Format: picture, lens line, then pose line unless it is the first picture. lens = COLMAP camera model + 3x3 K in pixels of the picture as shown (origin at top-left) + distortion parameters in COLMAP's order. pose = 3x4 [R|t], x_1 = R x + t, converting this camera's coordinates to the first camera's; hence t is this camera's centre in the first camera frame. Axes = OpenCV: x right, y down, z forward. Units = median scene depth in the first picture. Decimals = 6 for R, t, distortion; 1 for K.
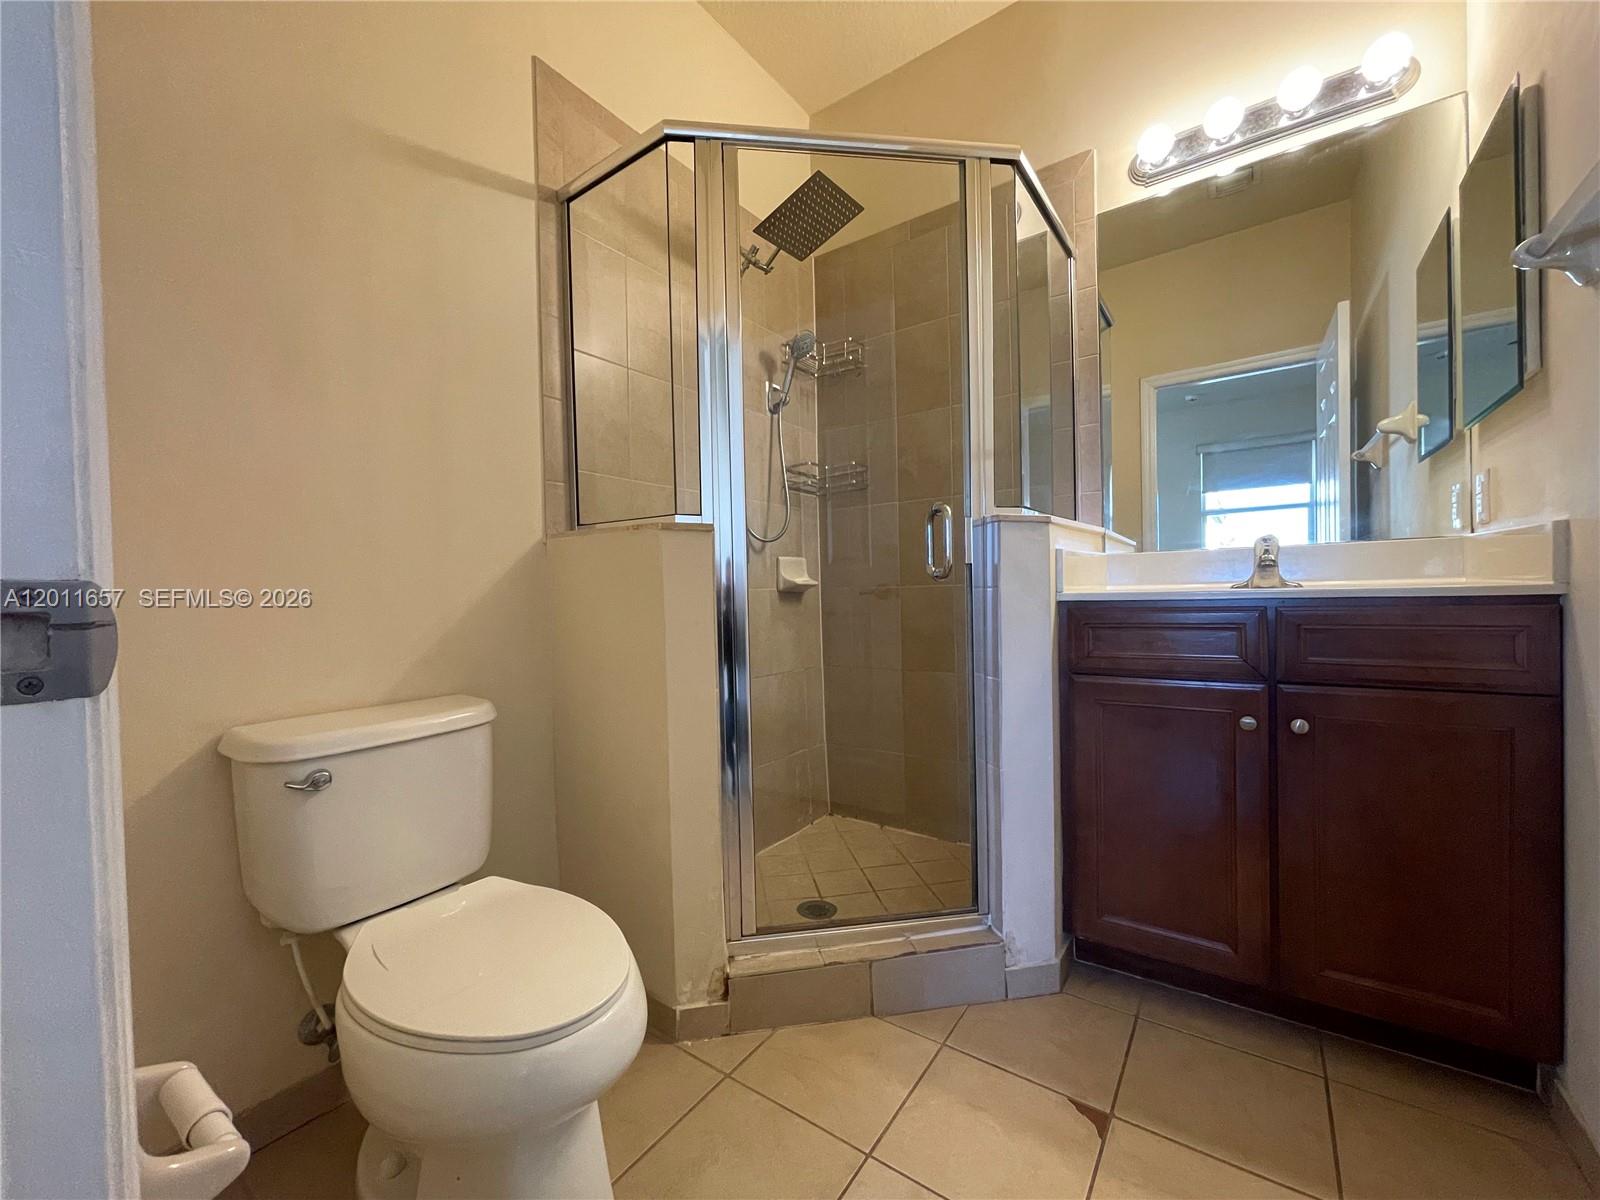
lens RADIAL K [[648.8, 0, 782.0], [0, 648.8, 605.1], [0, 0, 1]] dist [-0.001353, -0.000764]
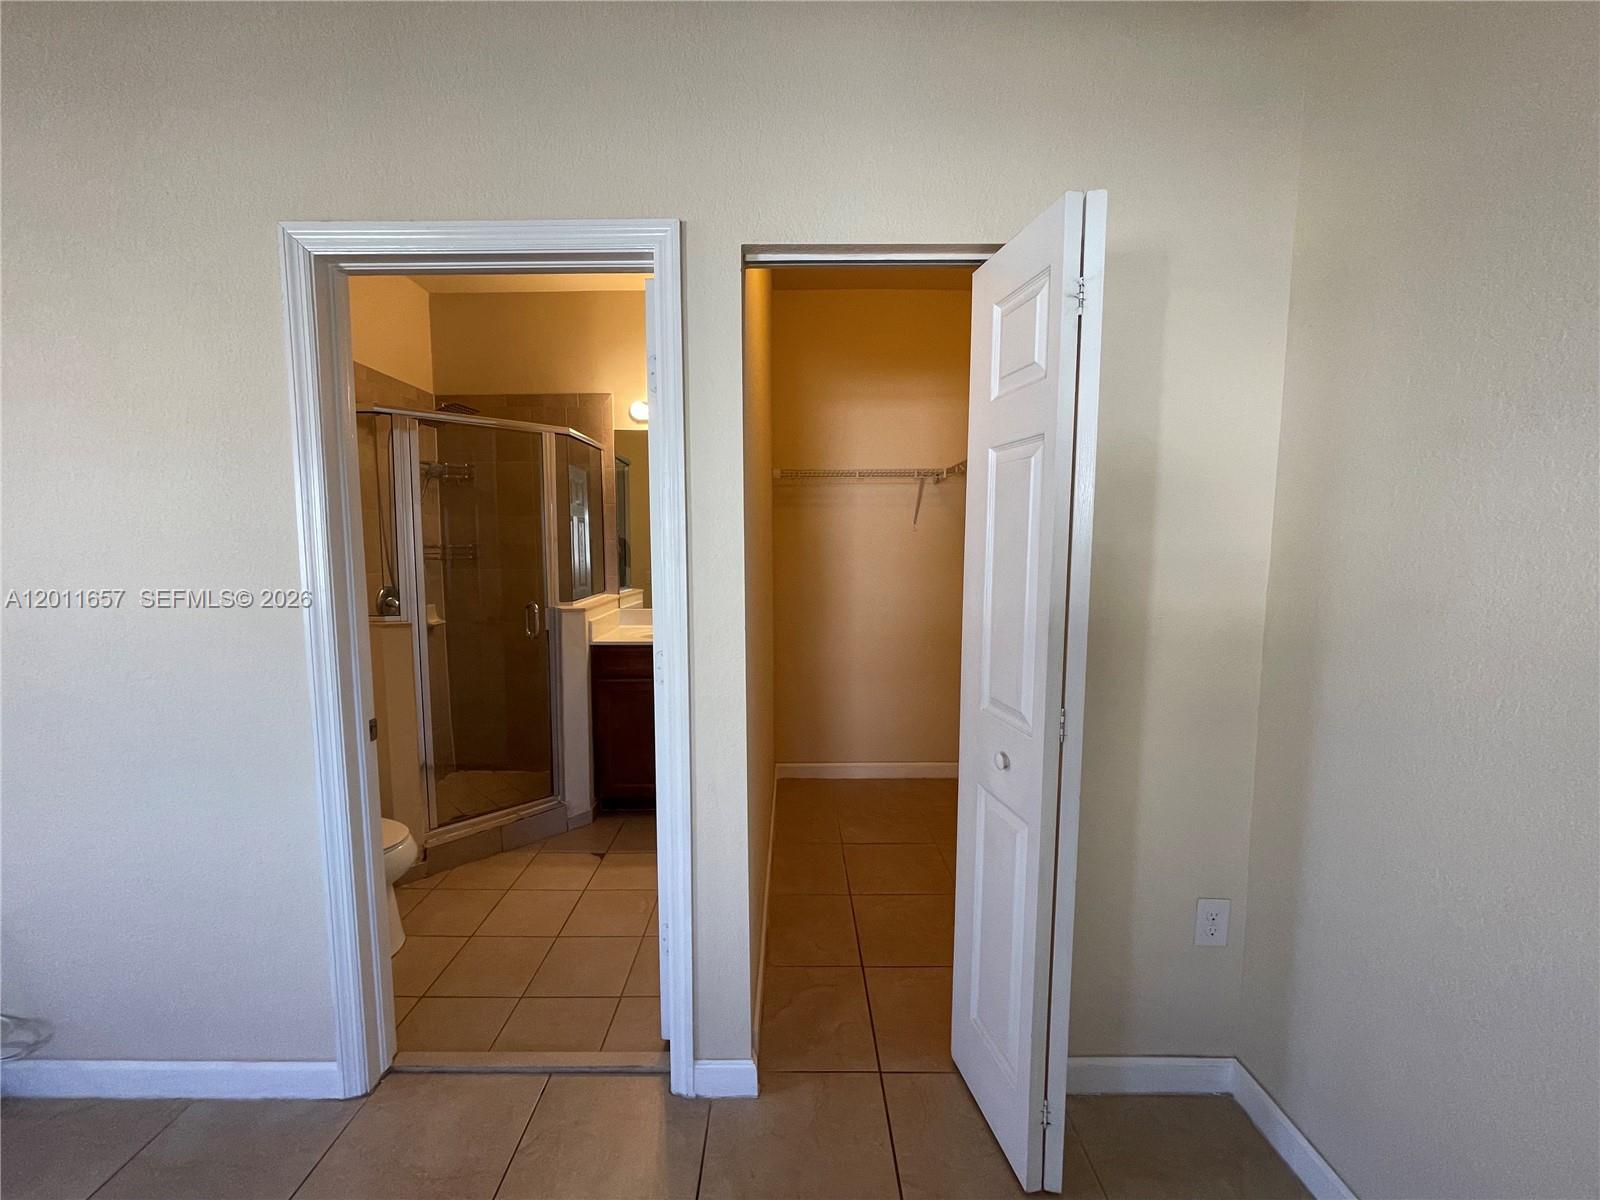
lens RADIAL K [[648.8, 0, 782.0], [0, 648.8, 605.1], [0, 0, 1]] dist [-0.001353, -0.000764]
pose [[0.813452, -0.030635, 0.580825, -0.304862], [-0.004802, 0.998224, 0.059375, -0.276667], [-0.581612, -0.051088, 0.811860, -1.128242]]
